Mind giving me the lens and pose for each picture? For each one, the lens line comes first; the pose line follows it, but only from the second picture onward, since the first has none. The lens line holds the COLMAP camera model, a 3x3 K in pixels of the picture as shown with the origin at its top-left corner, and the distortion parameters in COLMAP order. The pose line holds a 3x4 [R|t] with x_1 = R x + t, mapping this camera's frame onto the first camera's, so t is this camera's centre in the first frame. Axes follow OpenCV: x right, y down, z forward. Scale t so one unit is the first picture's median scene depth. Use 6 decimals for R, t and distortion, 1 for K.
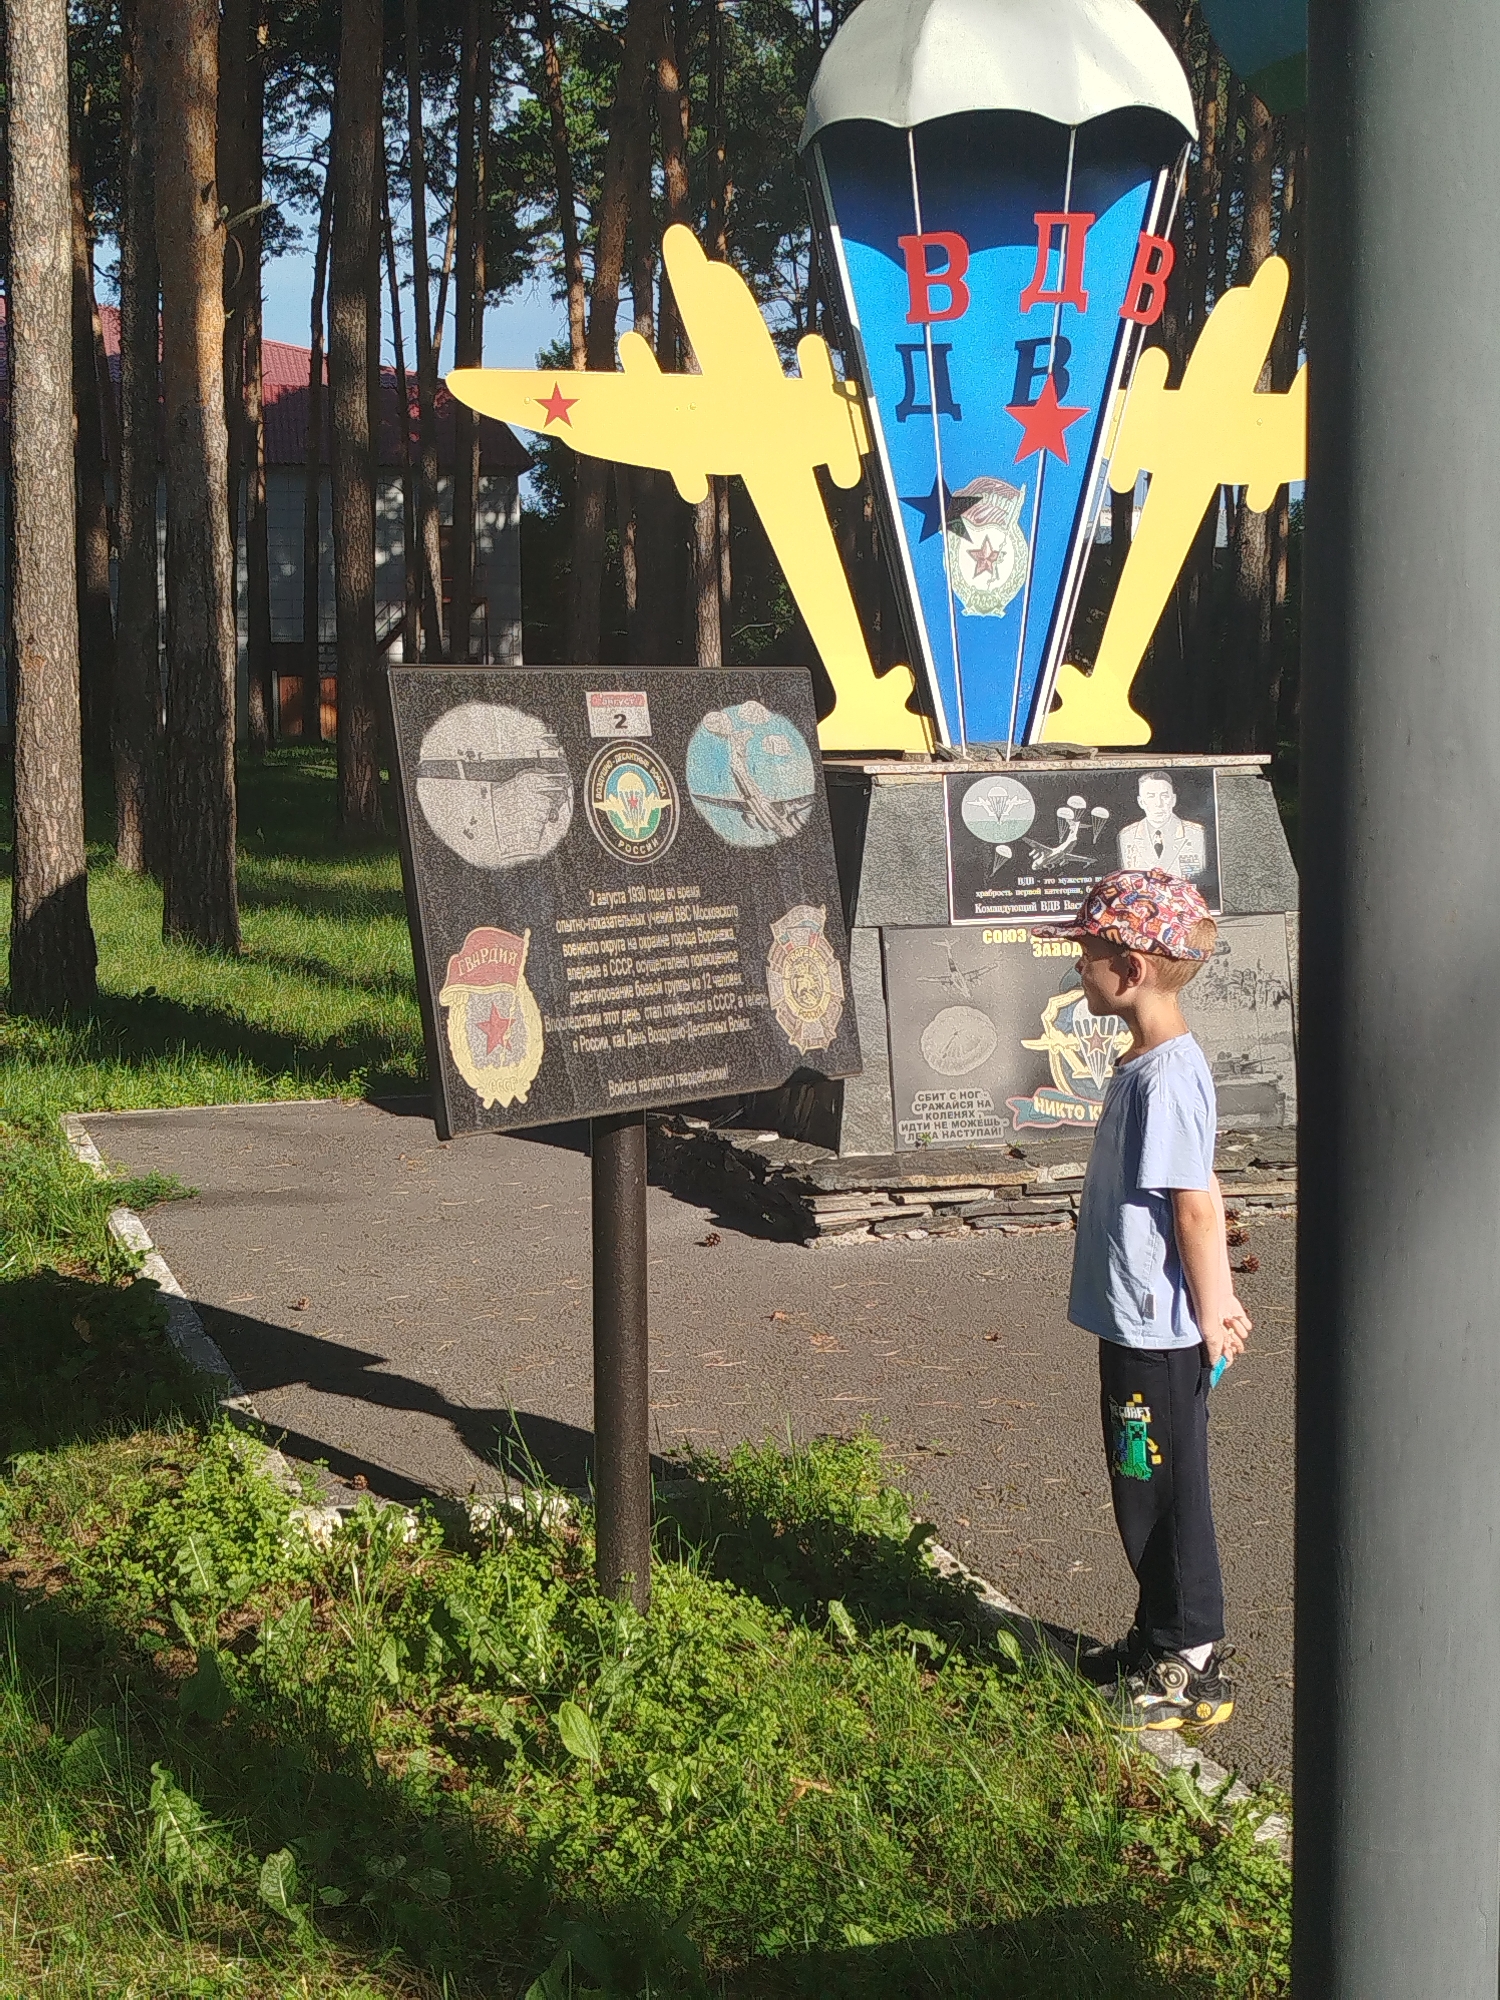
lens RADIAL K [[2787.5, 0, 755.7], [0, 2787.5, 991.3], [0, 0, 1]] dist [0.206055, -0.984288]
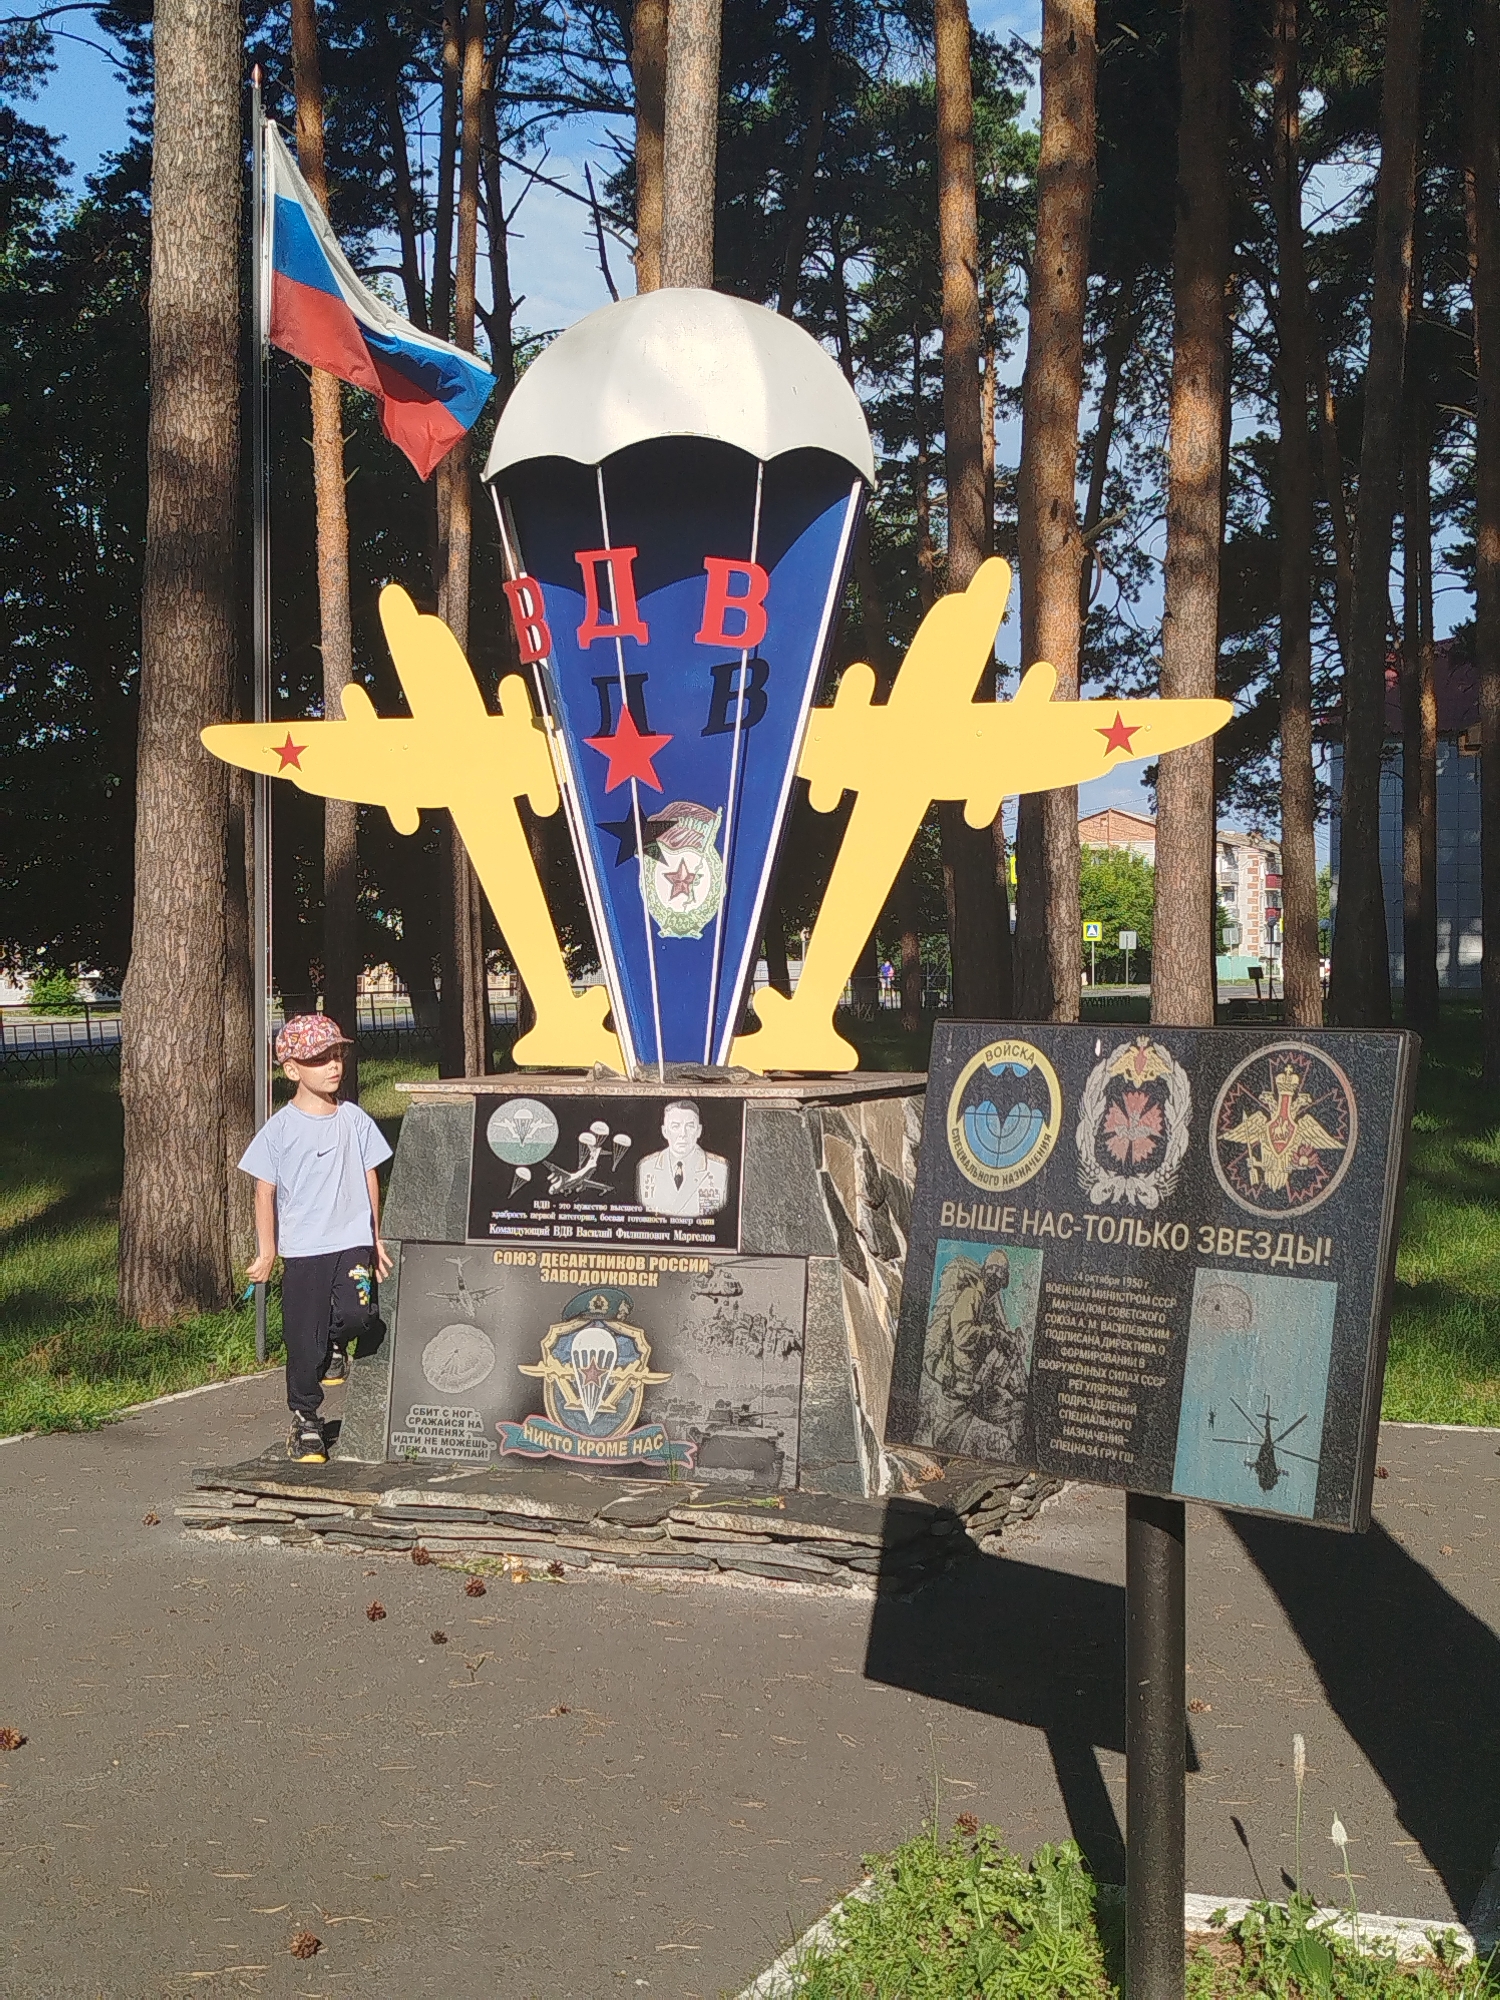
lens RADIAL K [[2787.5, 0, 755.7], [0, 2787.5, 991.3], [0, 0, 1]] dist [0.206055, -0.984288]
pose [[0.771275, 0.017154, -0.636271, 0.785256], [-0.074364, 0.995219, -0.063311, -0.057436], [0.632143, 0.096146, 0.768864, 0.270208]]
